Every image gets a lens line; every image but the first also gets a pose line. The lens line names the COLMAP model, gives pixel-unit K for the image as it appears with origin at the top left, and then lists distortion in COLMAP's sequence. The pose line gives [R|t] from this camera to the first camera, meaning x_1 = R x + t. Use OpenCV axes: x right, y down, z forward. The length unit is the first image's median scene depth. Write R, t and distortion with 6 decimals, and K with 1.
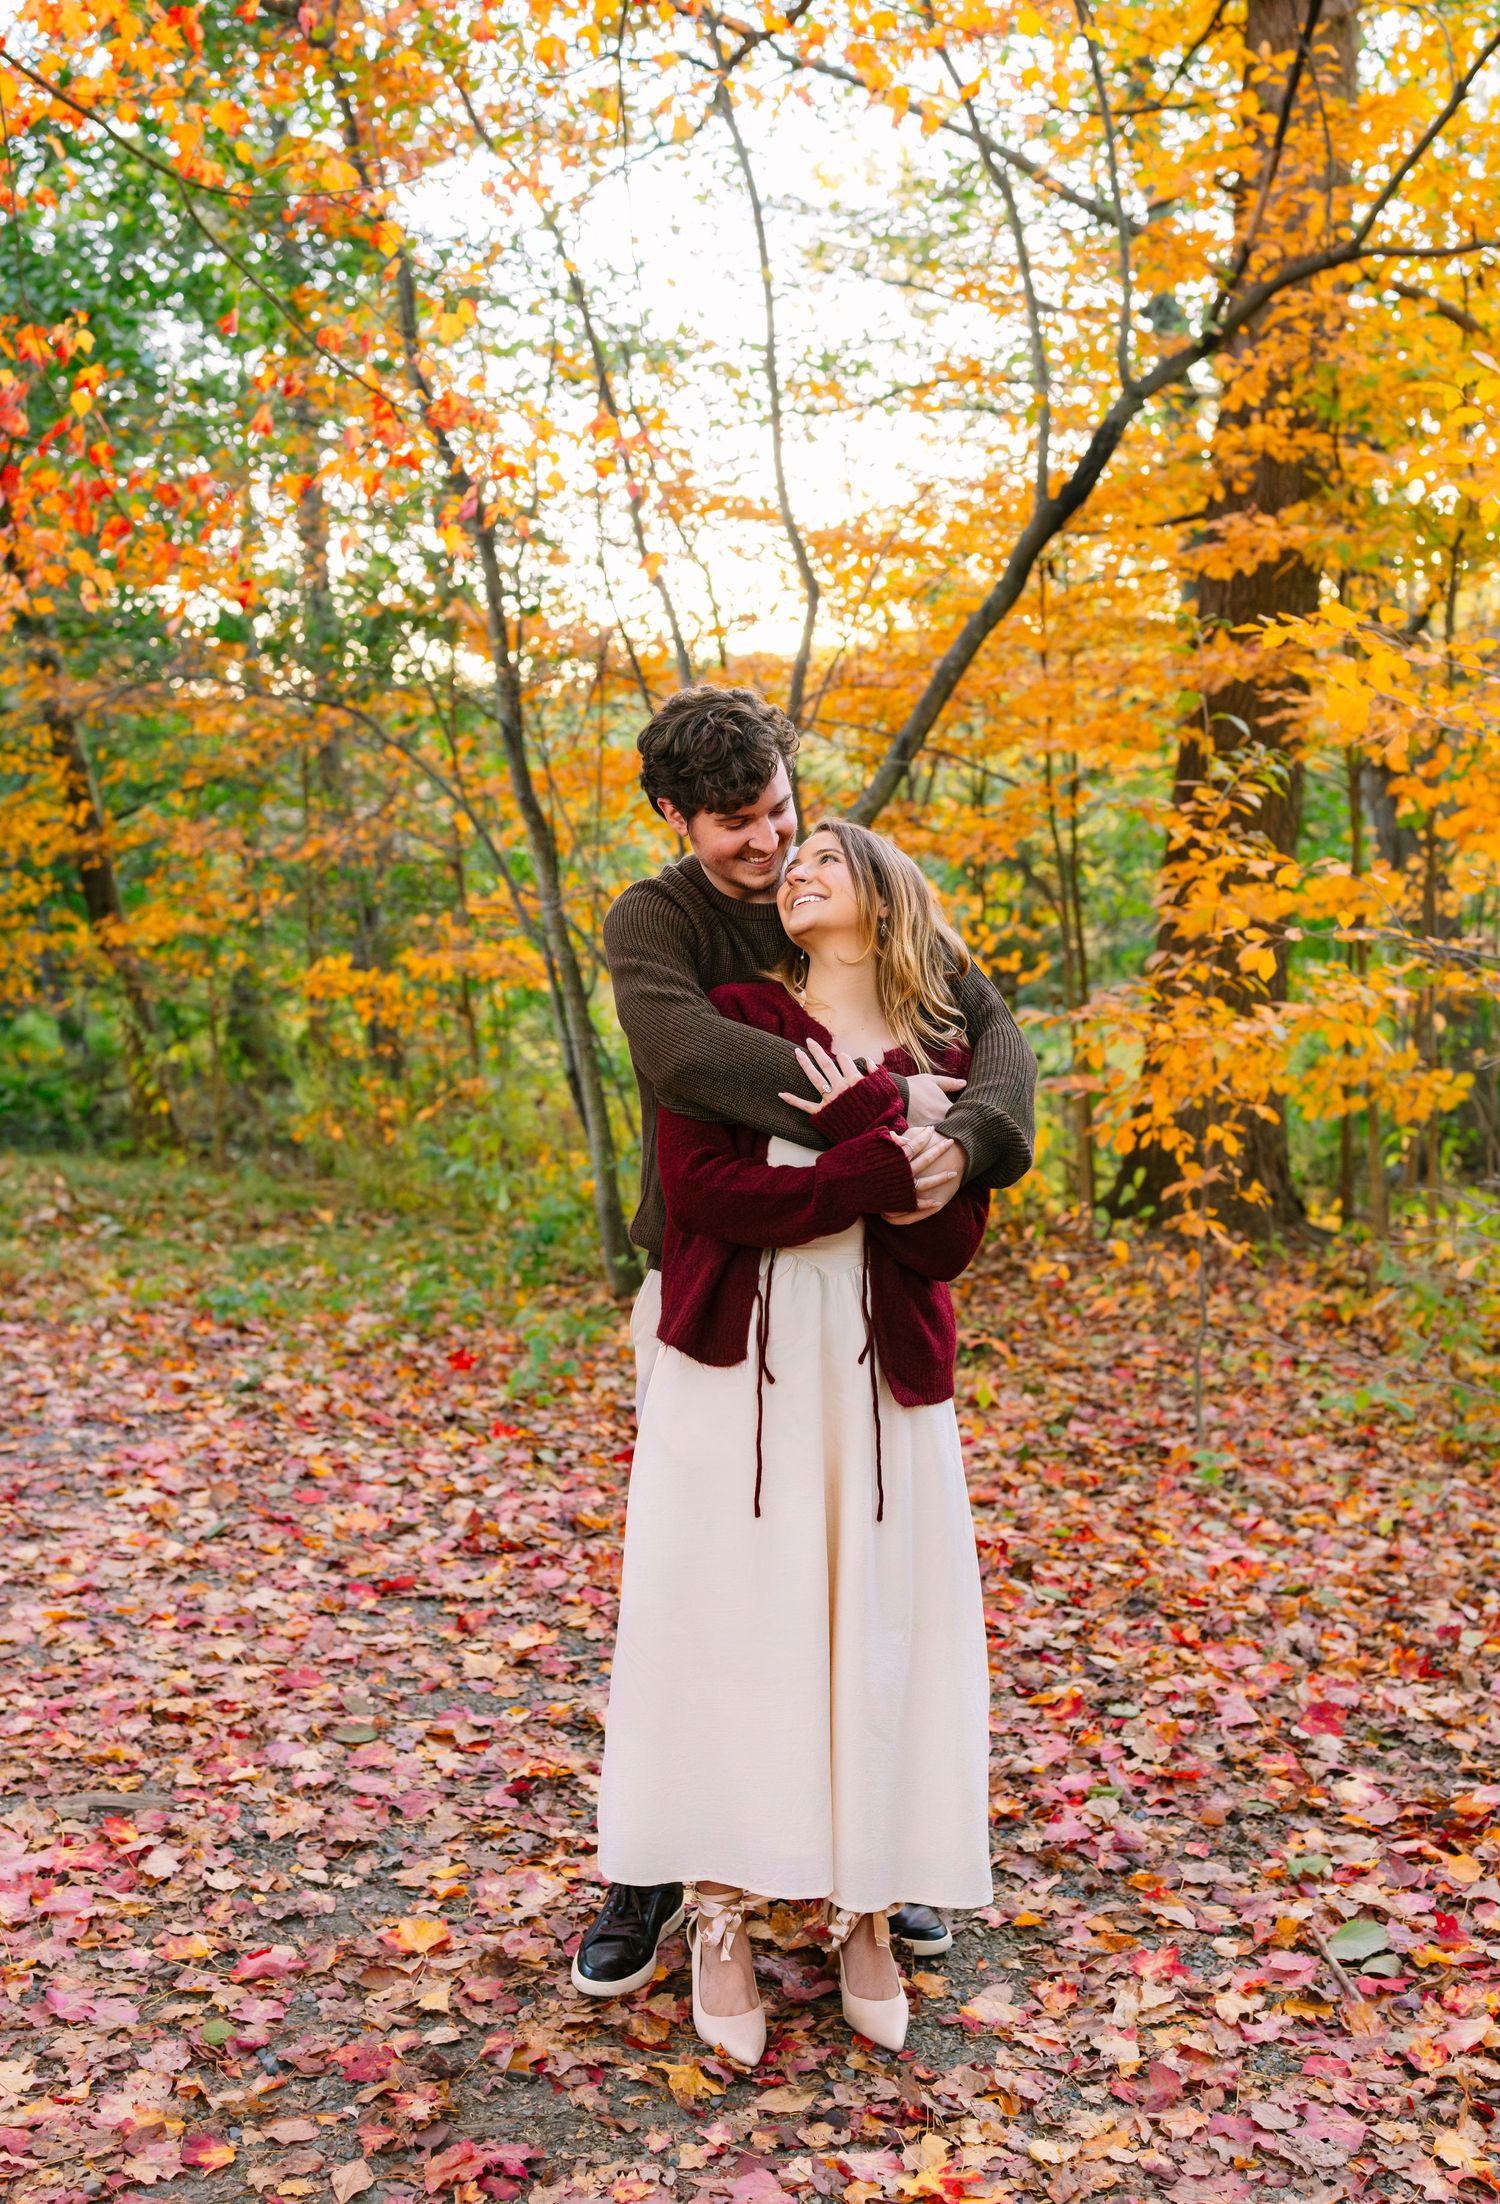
lens RADIAL K [[2339.5, 0, 750.0], [0, 2339.5, 1102.0], [0, 0, 1]] dist [0.017018, 0.014247]
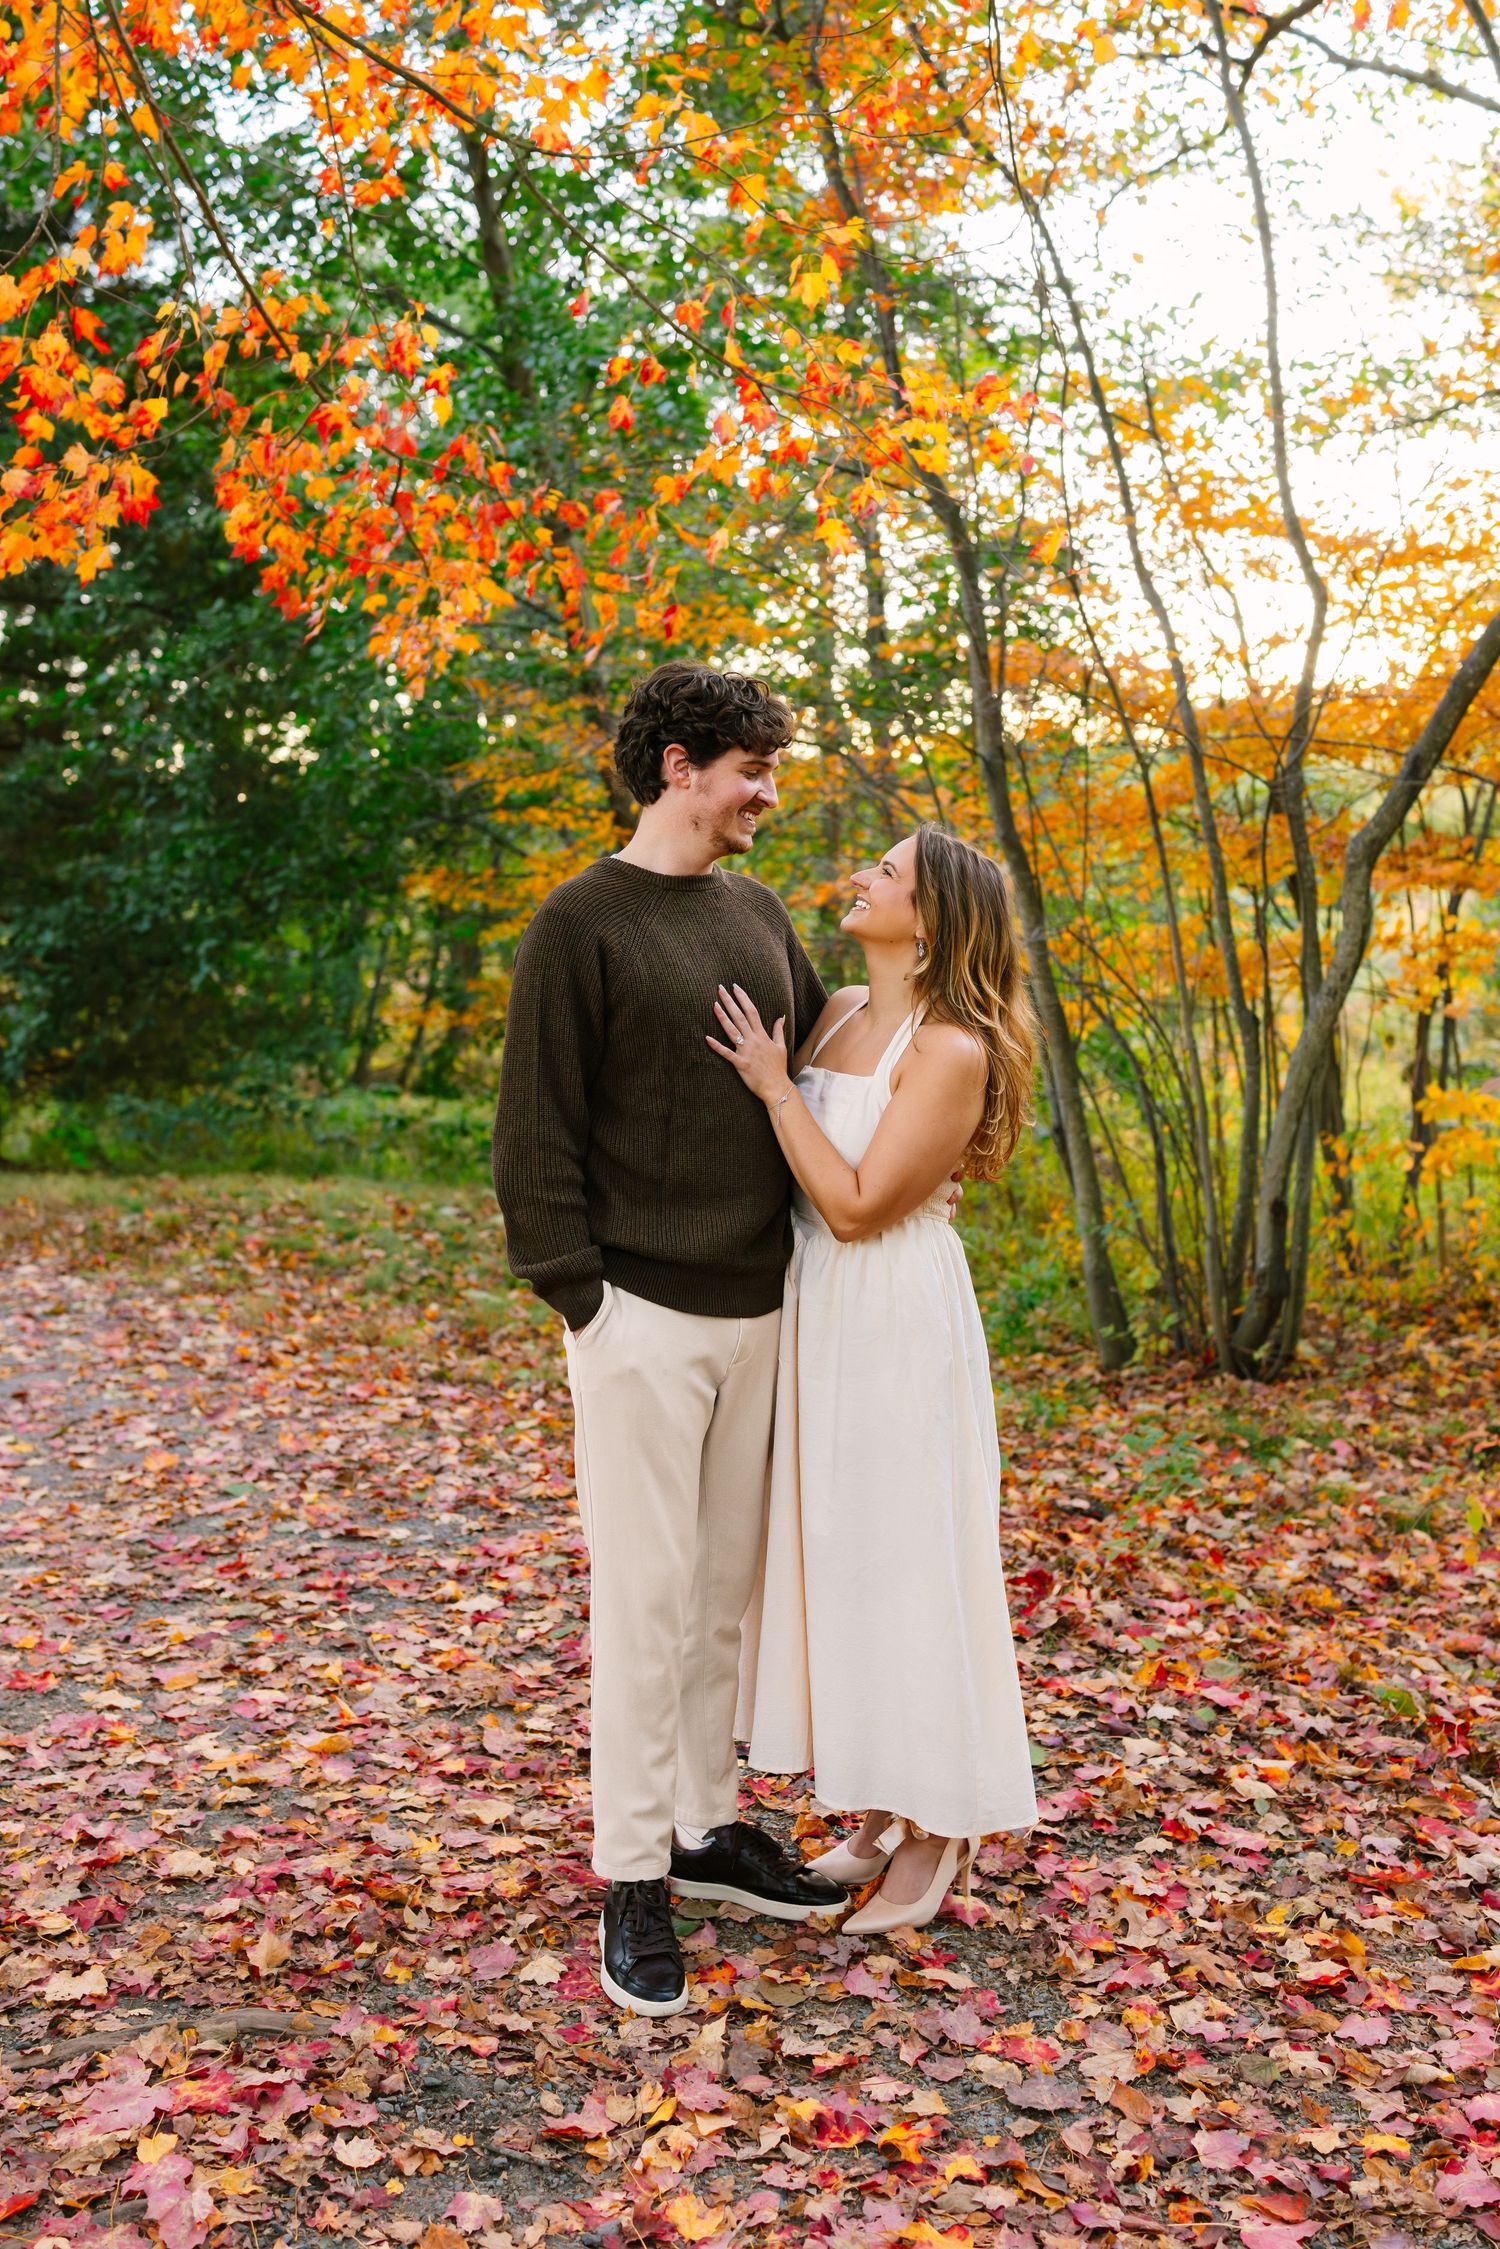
lens RADIAL K [[2344.2, 0, 750.0], [0, 2344.2, 1124.5], [0, 0, 1]] dist [0.010996, -0.012881]
pose [[0.972117, 0.004535, -0.234454, 0.065008], [-0.006984, 0.999929, -0.009614, -0.010522], [0.234394, 0.010983, 0.972080, 0.167659]]
